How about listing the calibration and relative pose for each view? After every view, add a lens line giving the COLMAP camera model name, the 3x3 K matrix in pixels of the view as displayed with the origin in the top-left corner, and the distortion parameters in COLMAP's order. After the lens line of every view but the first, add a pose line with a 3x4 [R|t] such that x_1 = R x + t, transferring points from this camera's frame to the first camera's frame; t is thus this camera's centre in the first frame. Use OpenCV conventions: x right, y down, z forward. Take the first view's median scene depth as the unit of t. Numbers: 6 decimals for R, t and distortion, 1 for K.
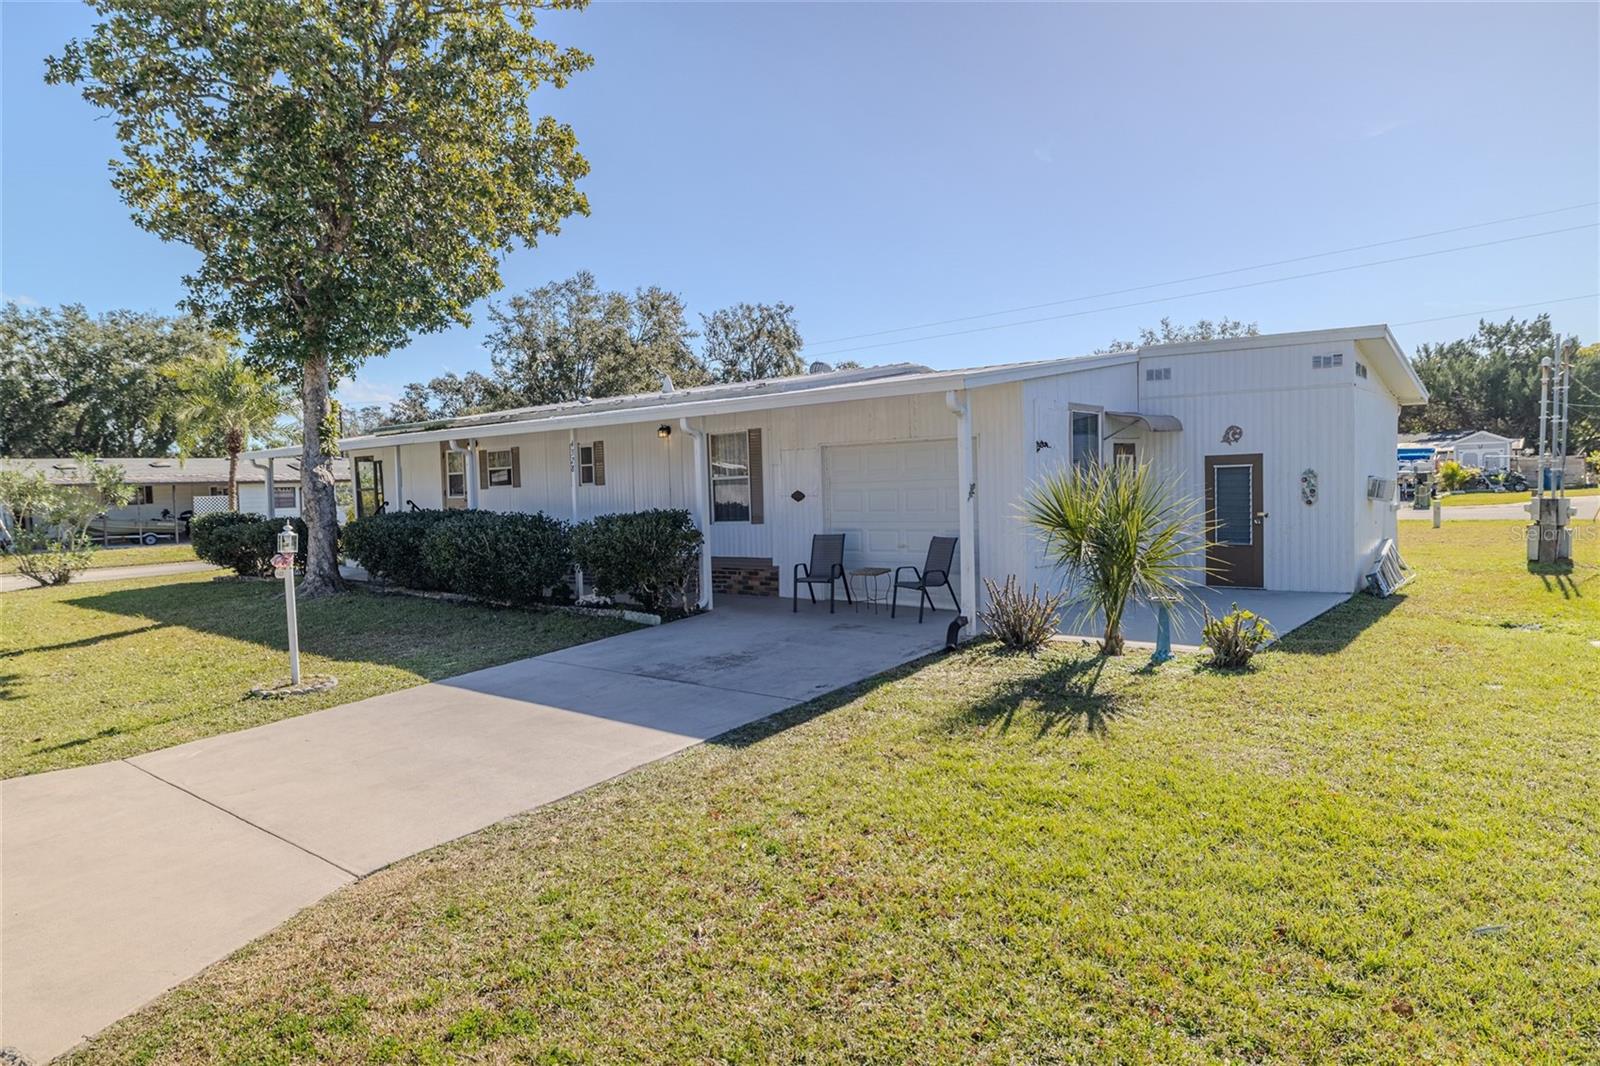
lens RADIAL K [[966.6, 0, 800.5], [0, 966.6, 533.7], [0, 0, 1]] dist [-0.010022, -0.001101]
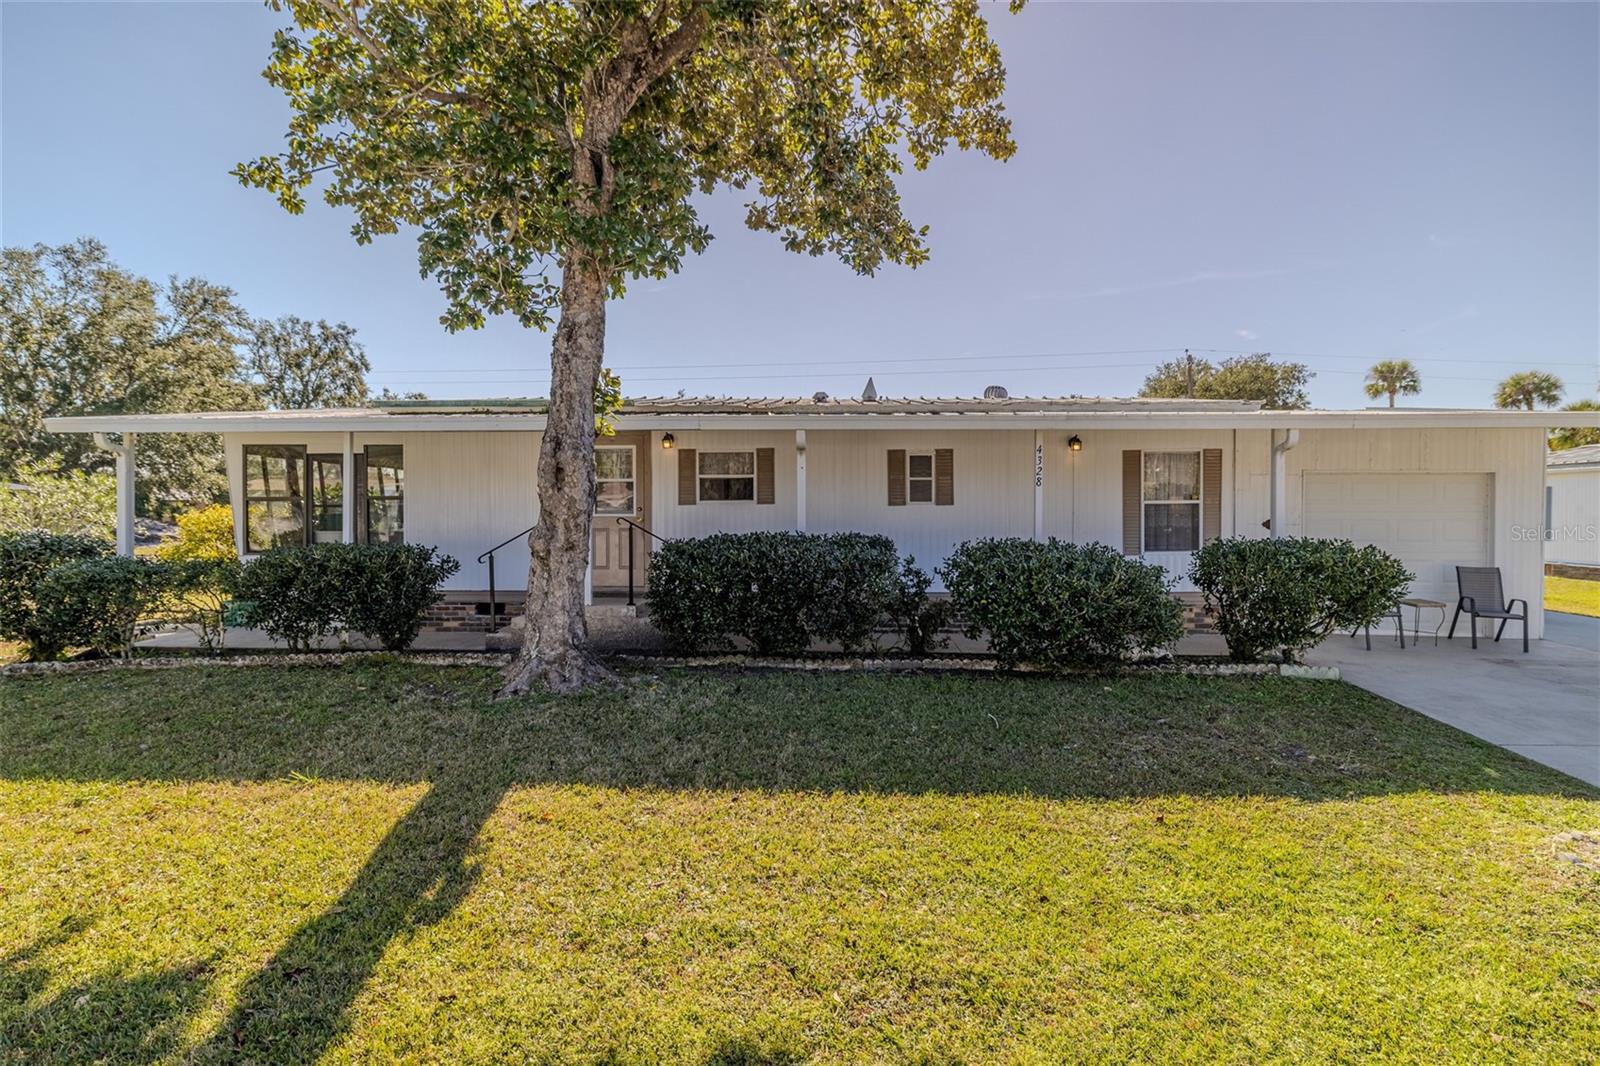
lens RADIAL K [[783.0, 0, 800.1], [0, 783.0, 526.0], [0, 0, 1]] dist [0.001063, -0.000175]
pose [[0.781534, 0.023660, 0.623414, -0.793570], [0.006288, 0.998931, -0.045795, -0.005507], [-0.623831, 0.039711, 0.780550, 0.661046]]
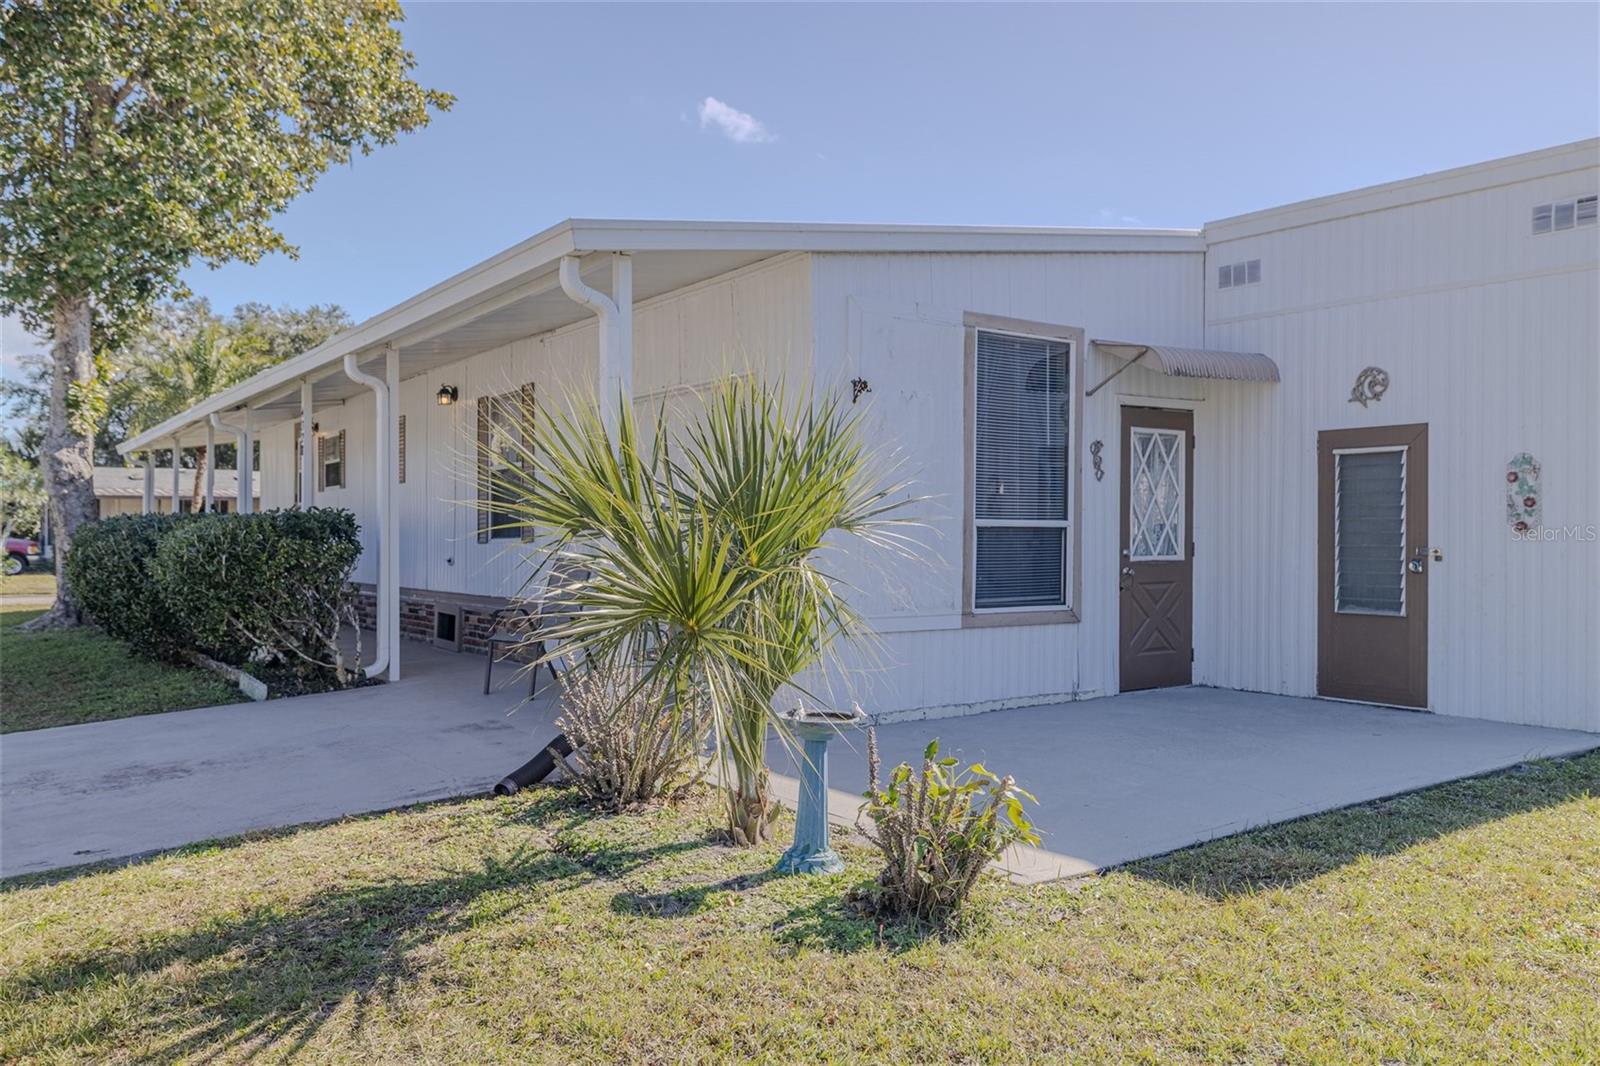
lens RADIAL K [[1236.4, 0, 798.6], [0, 1236.4, 536.4], [0, 0, 1]] dist [-0.000398, 0.002946]
pose [[0.960895, 0.031321, -0.275137, 0.332551], [-0.045338, 0.997970, -0.044734, 0.012528], [0.273177, 0.055459, 0.960364, 0.320314]]
